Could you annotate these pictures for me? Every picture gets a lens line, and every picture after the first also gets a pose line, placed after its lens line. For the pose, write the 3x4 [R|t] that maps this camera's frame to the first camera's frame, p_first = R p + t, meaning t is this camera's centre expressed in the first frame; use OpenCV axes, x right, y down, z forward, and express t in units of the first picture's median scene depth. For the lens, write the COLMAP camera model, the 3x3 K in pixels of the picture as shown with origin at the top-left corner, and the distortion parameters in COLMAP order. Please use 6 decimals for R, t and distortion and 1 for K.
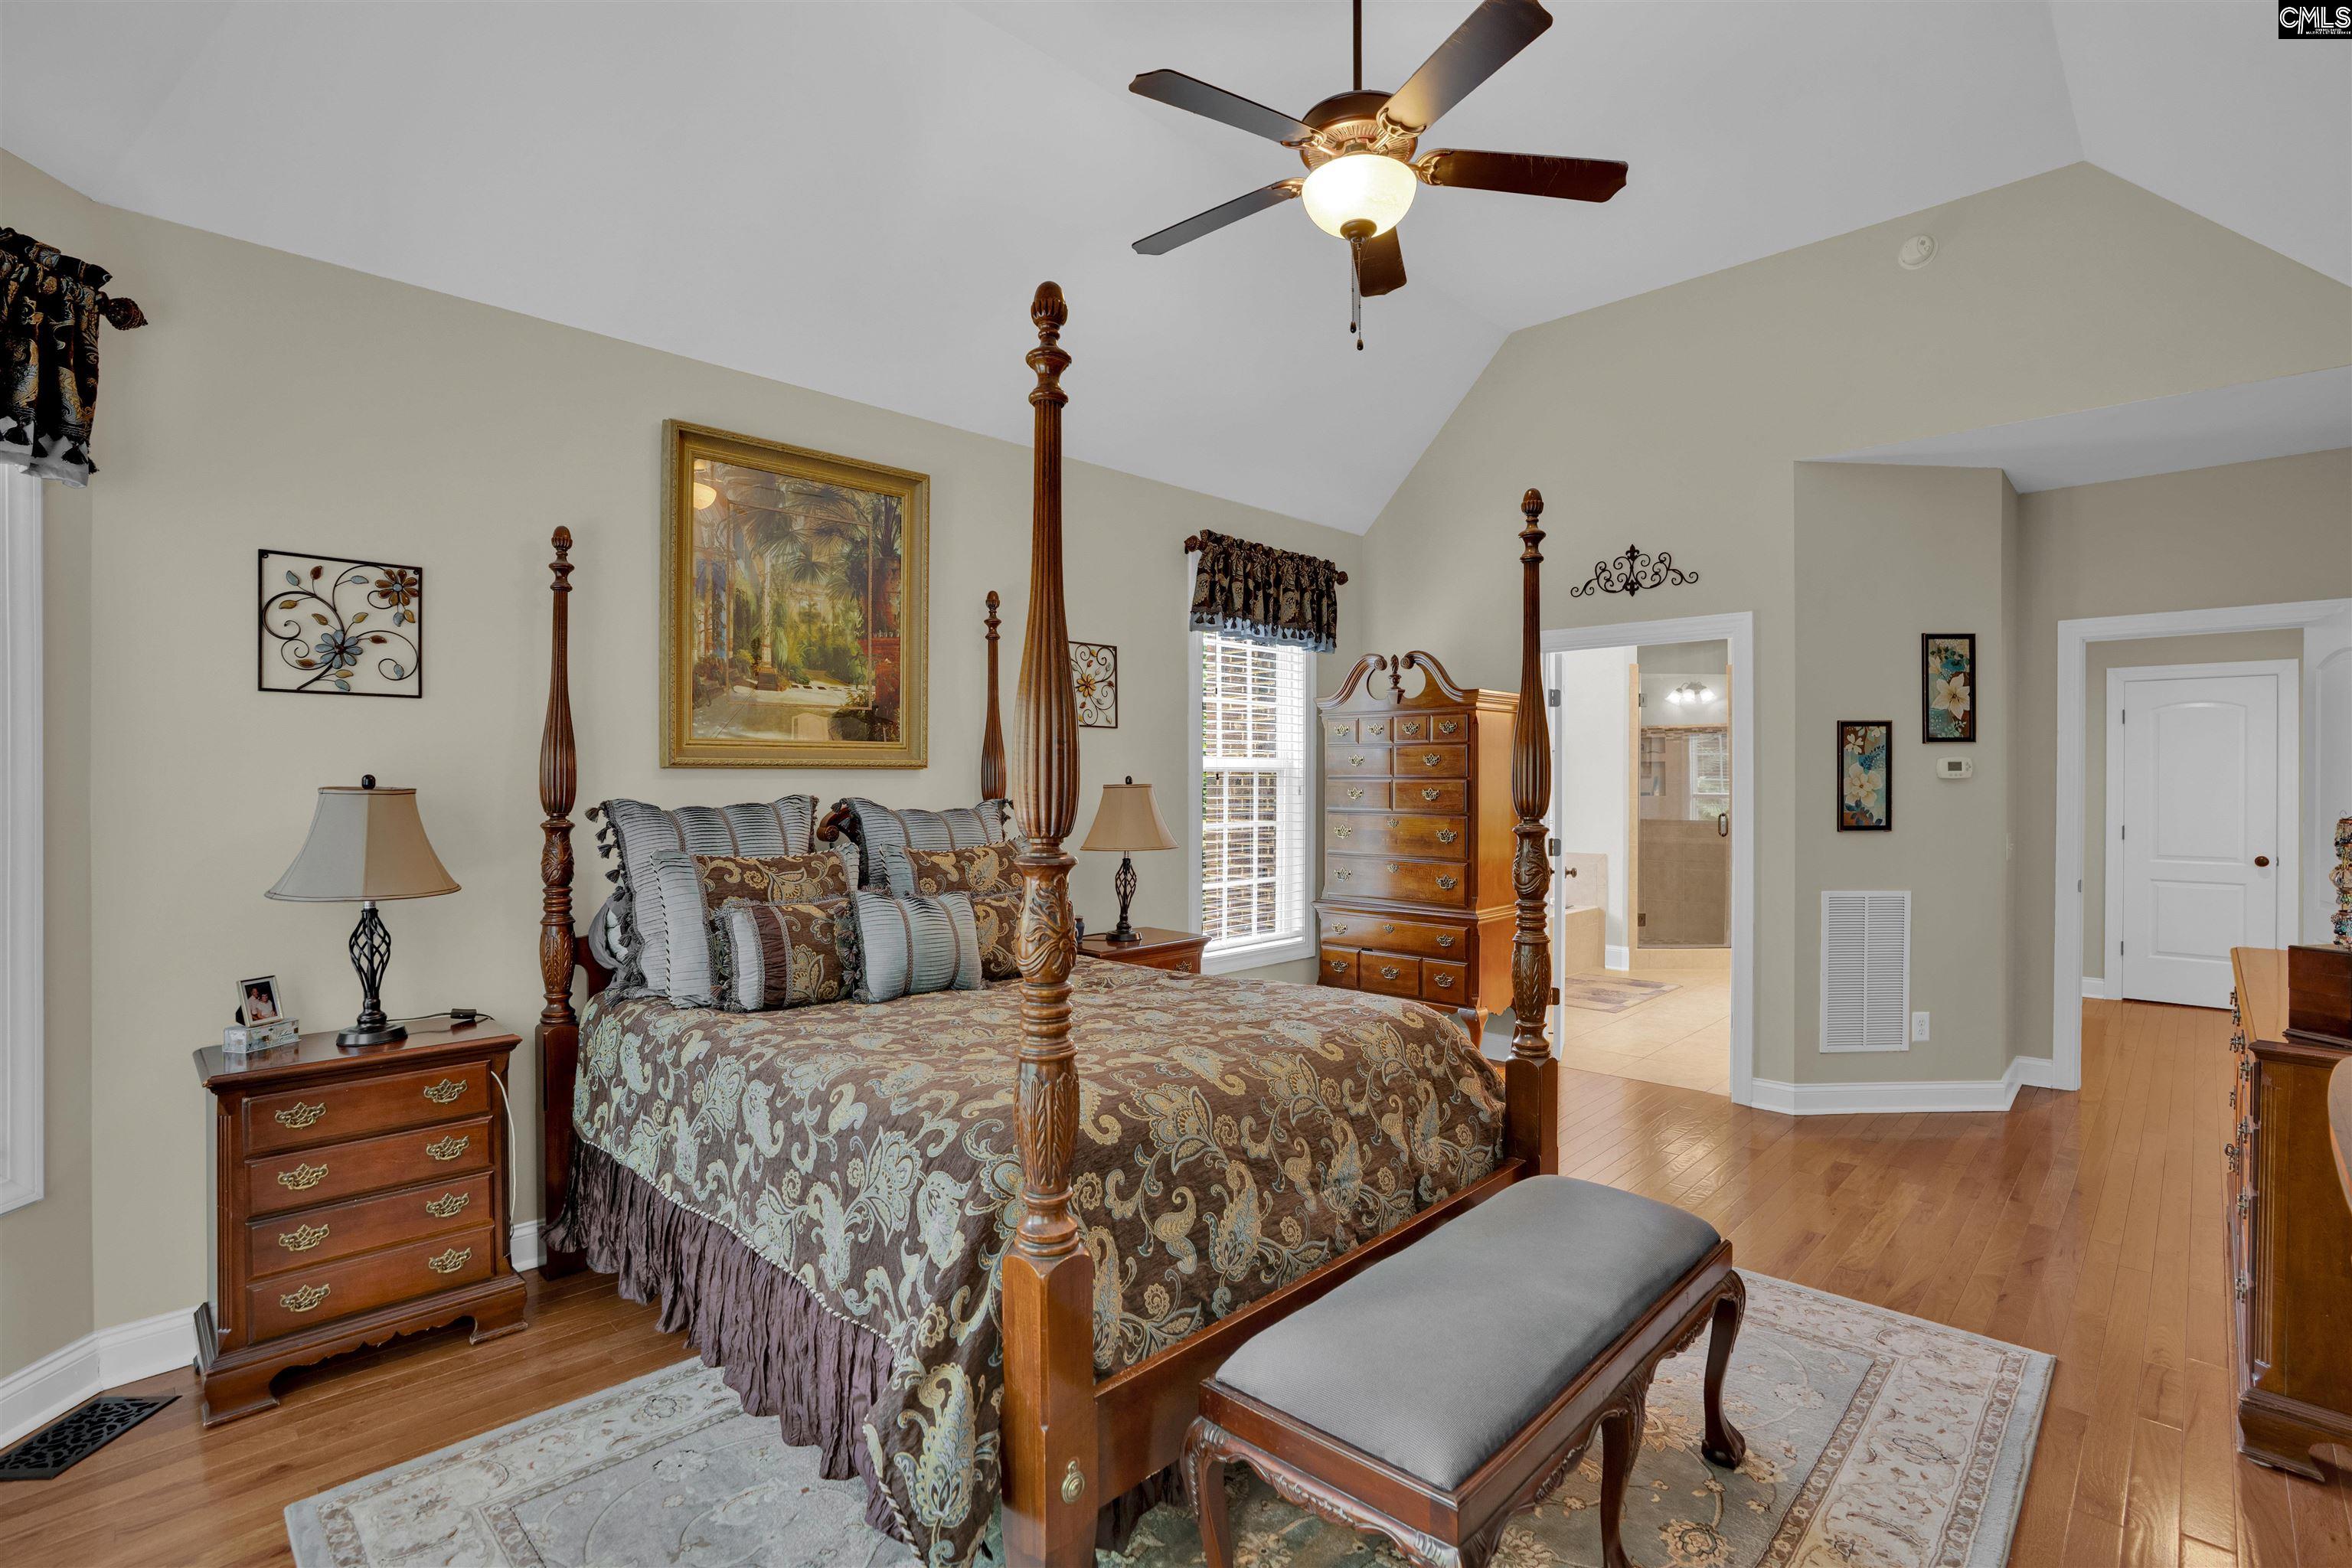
lens RADIAL K [[1096.3, 0, 1168.3], [0, 1096.3, 775.8], [0, 0, 1]] dist [-0.052534, 0.006984]
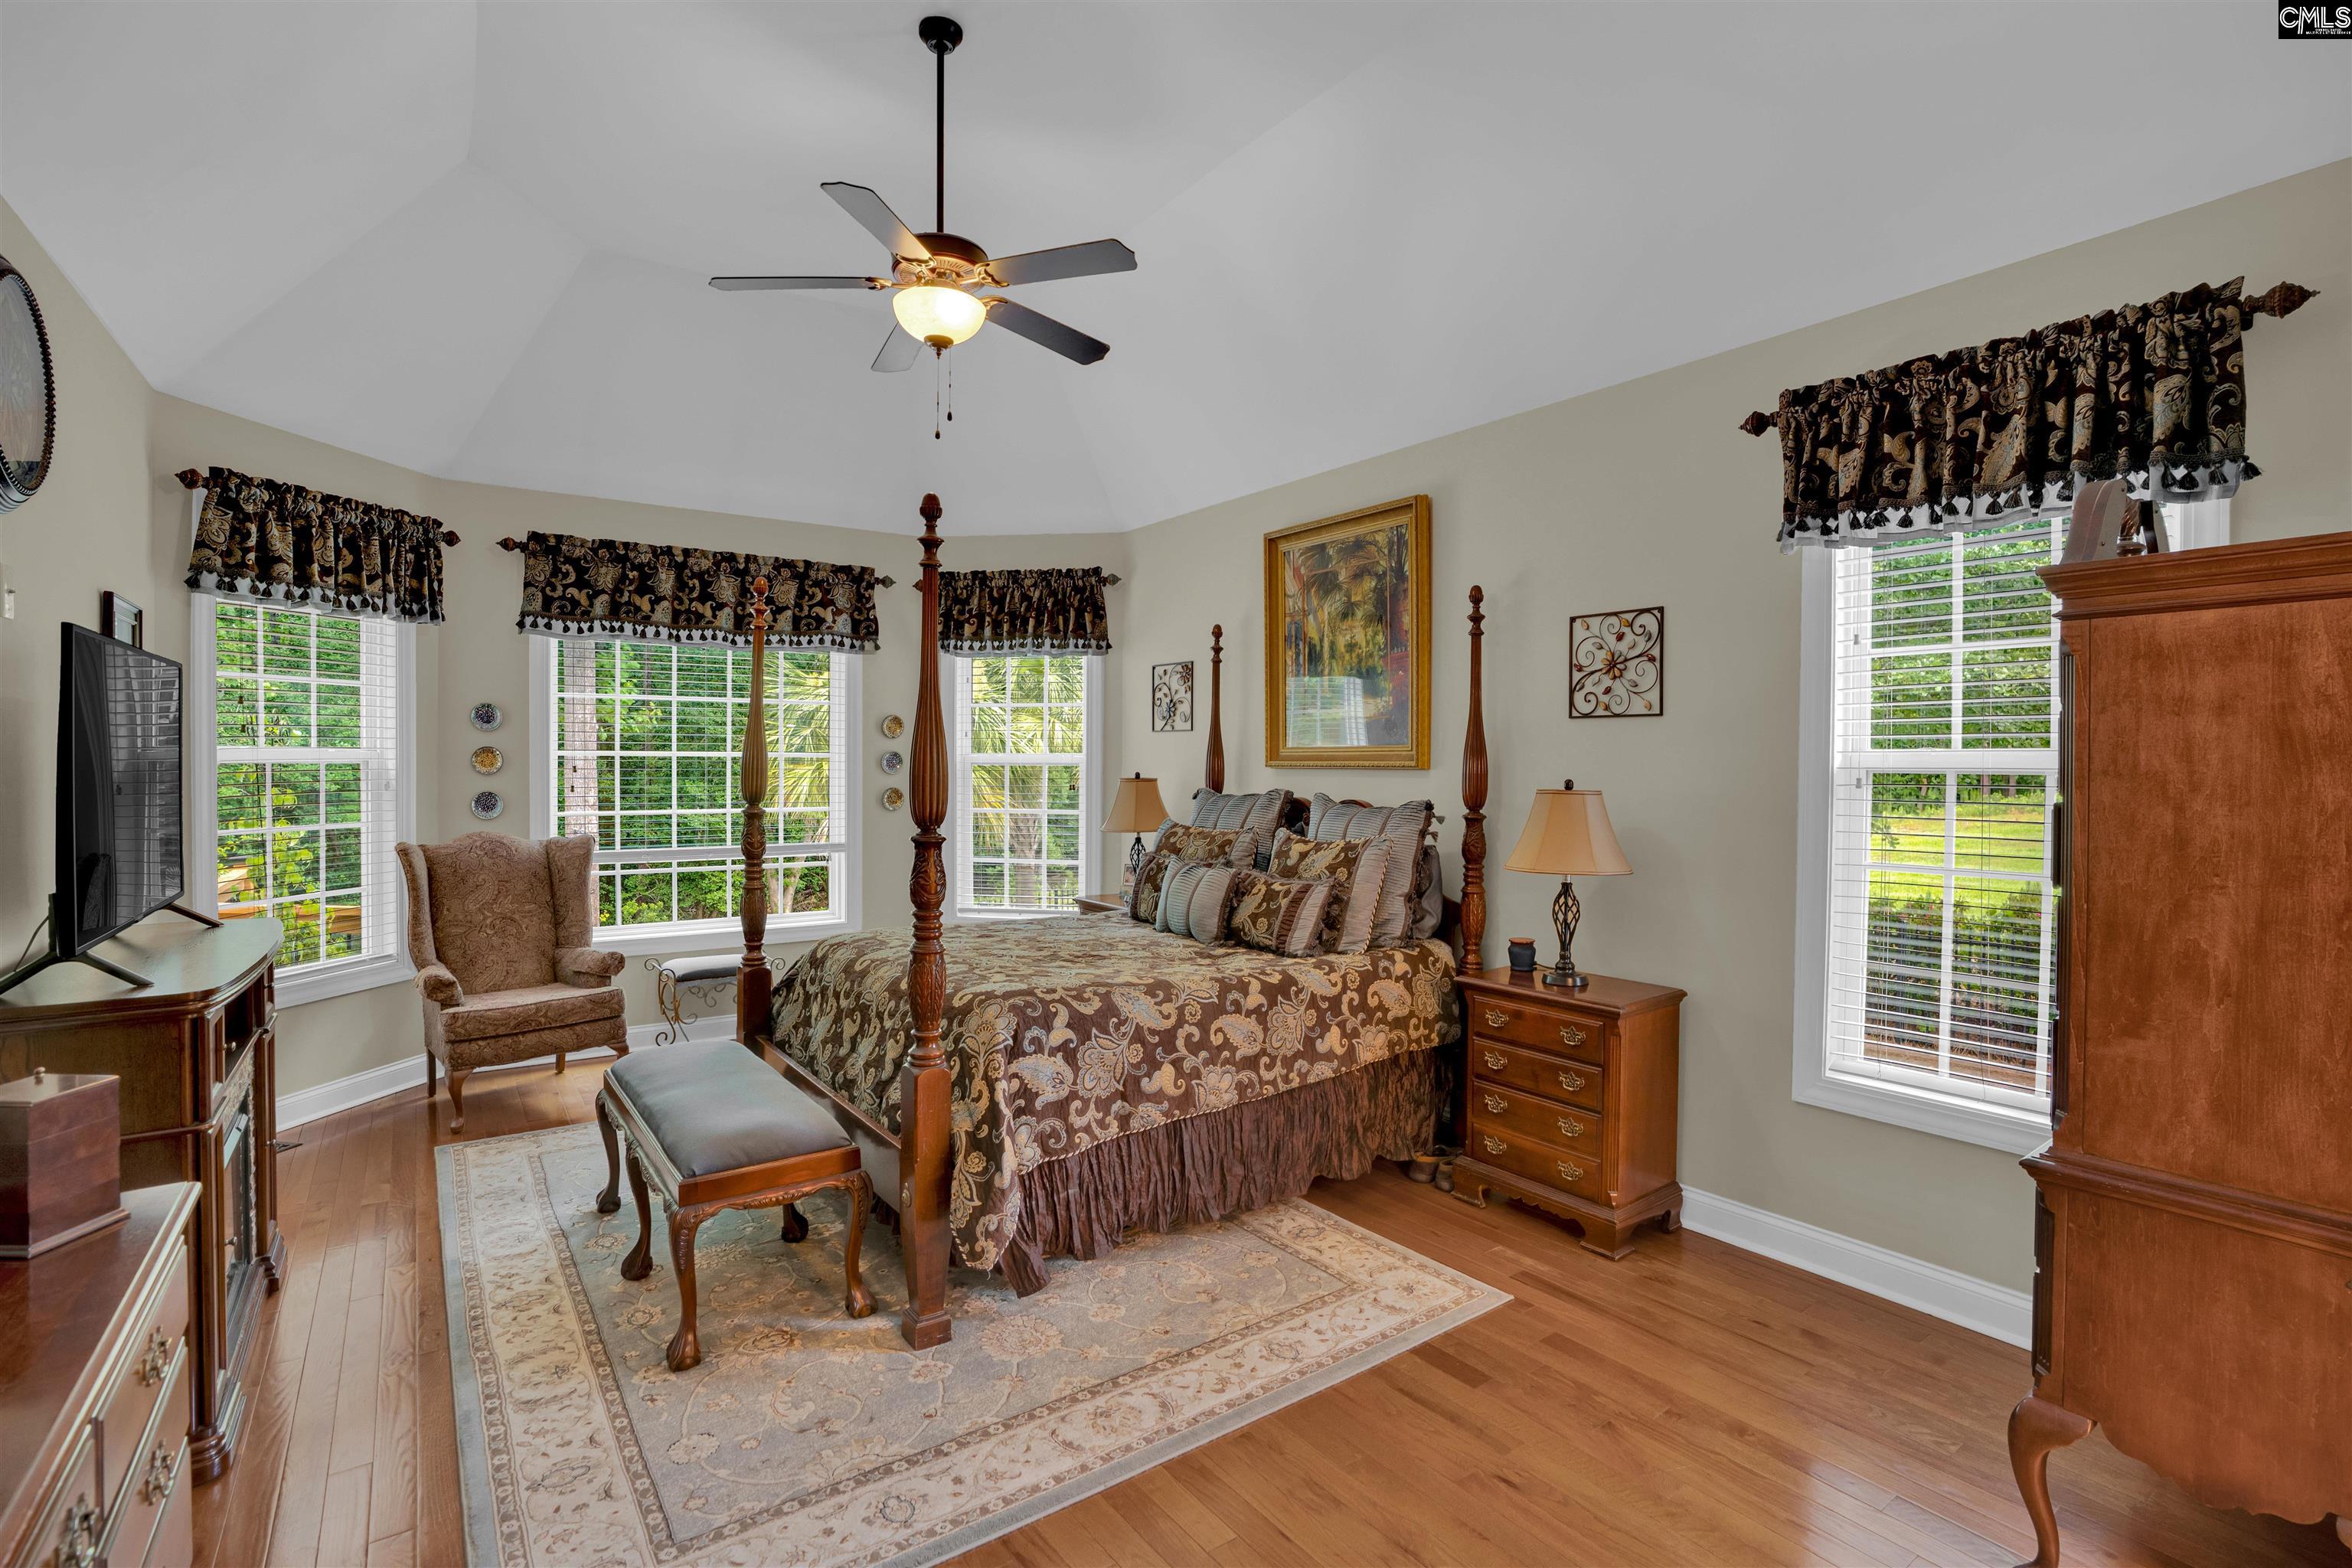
lens RADIAL K [[1096.3, 0, 1169.4], [0, 1096.3, 769.0], [0, 0, 1]] dist [-0.052534, 0.006984]
pose [[-0.172103, -0.004670, -0.985068, 0.889731], [-0.013893, 0.999901, -0.002313, -0.001099], [0.984981, 0.013288, -0.172151, 0.964746]]
